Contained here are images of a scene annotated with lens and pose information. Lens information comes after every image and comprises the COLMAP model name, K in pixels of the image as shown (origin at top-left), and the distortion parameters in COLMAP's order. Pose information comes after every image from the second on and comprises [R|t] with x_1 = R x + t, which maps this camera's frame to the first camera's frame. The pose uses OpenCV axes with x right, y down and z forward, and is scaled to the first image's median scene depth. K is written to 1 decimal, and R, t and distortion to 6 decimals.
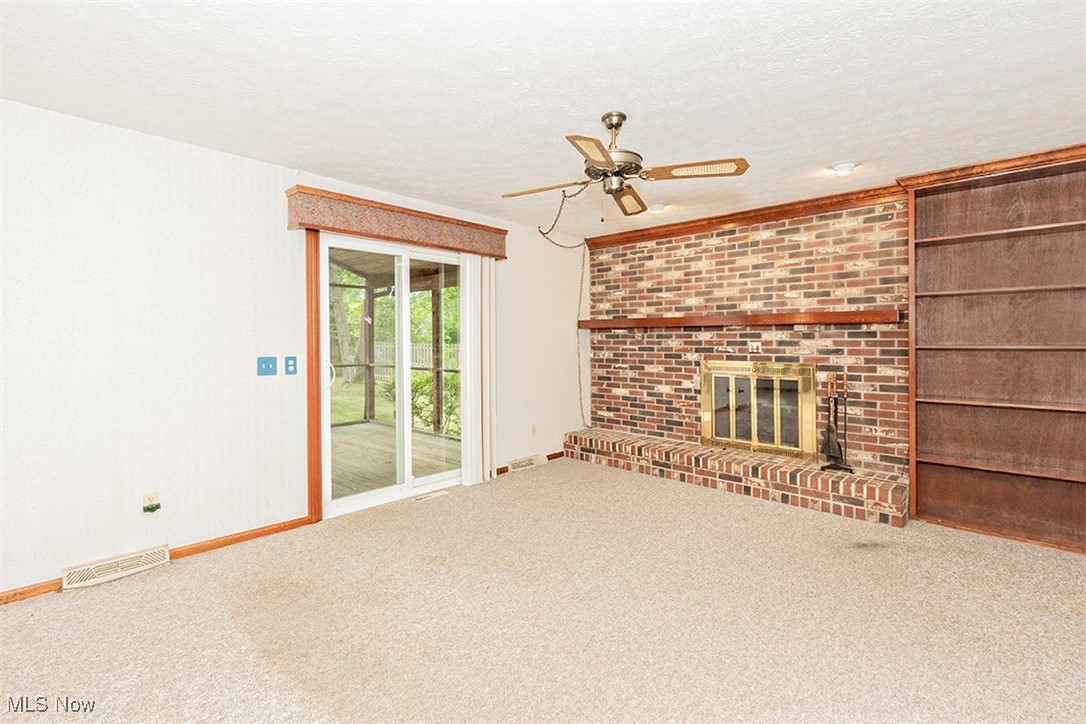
lens RADIAL K [[499.7, 0, 490.1], [0, 499.7, 334.7], [0, 0, 1]] dist [0.005775, -0.003155]
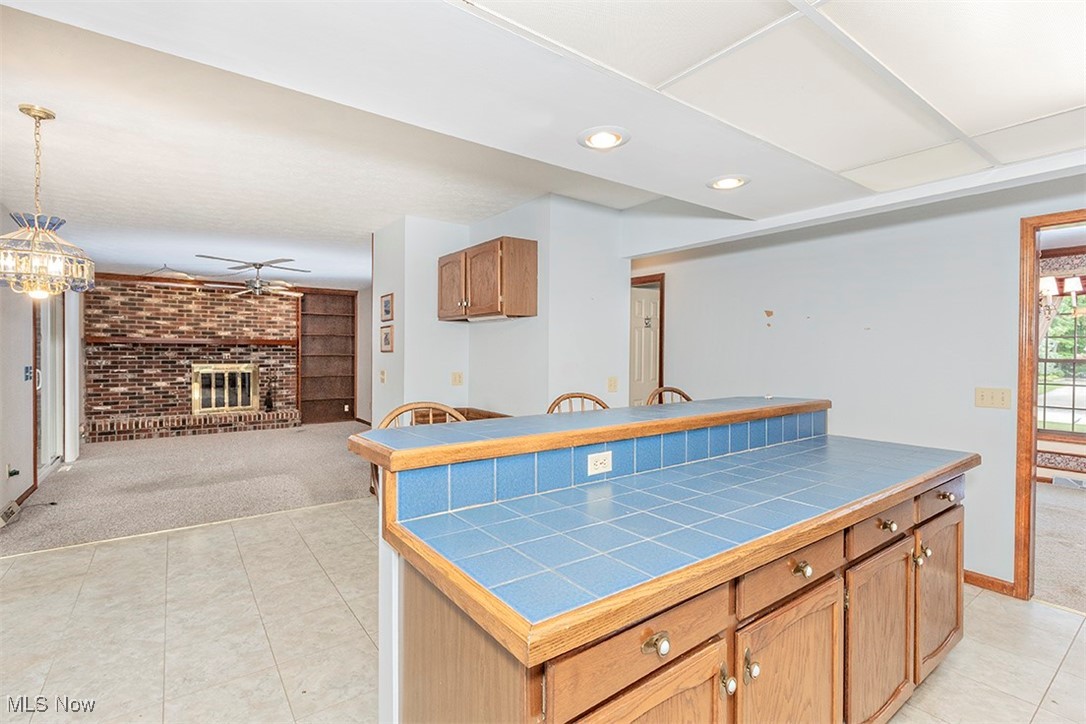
lens RADIAL K [[499.7, 0, 526.4], [0, 499.7, 366.0], [0, 0, 1]] dist [0.005775, -0.003155]
pose [[0.170668, -0.030994, 0.984841, -1.037282], [-0.019848, 0.999194, 0.034886, -0.023462], [-0.985129, -0.025501, 0.169915, -0.383411]]
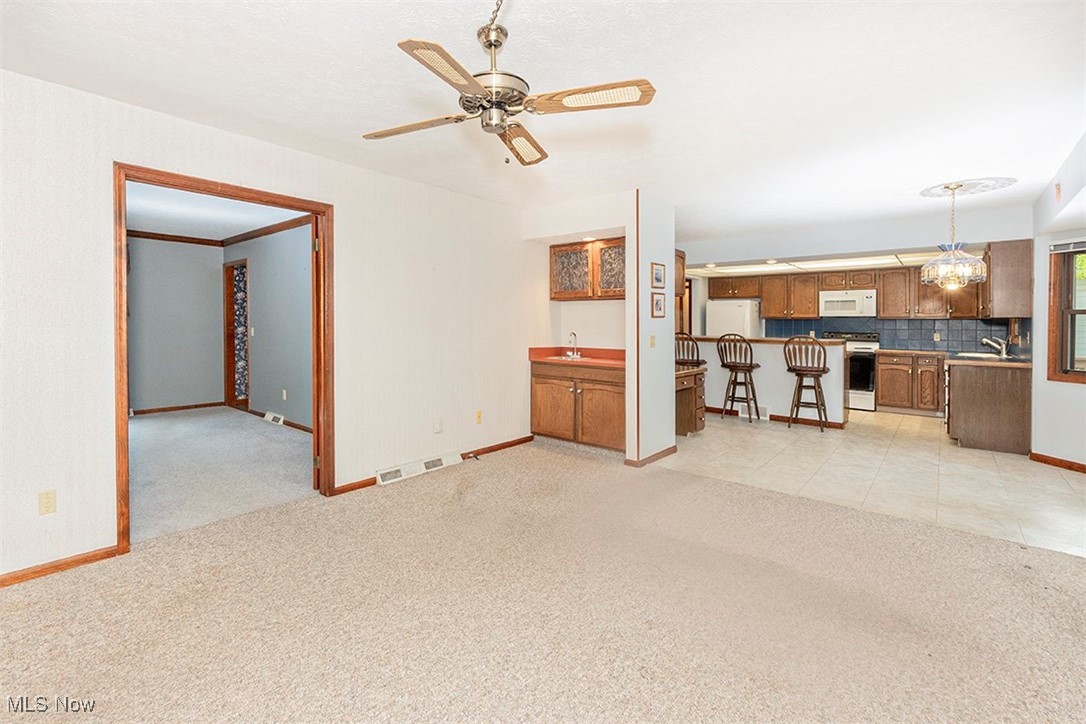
lens RADIAL K [[499.7, 0, 492.9], [0, 499.7, 314.0], [0, 0, 1]] dist [0.005775, -0.003155]
pose [[-0.998572, -0.009816, -0.052504, 0.159173], [-0.008313, 0.999551, -0.028771, 0.012019], [0.052763, -0.028294, -0.998206, 0.950012]]
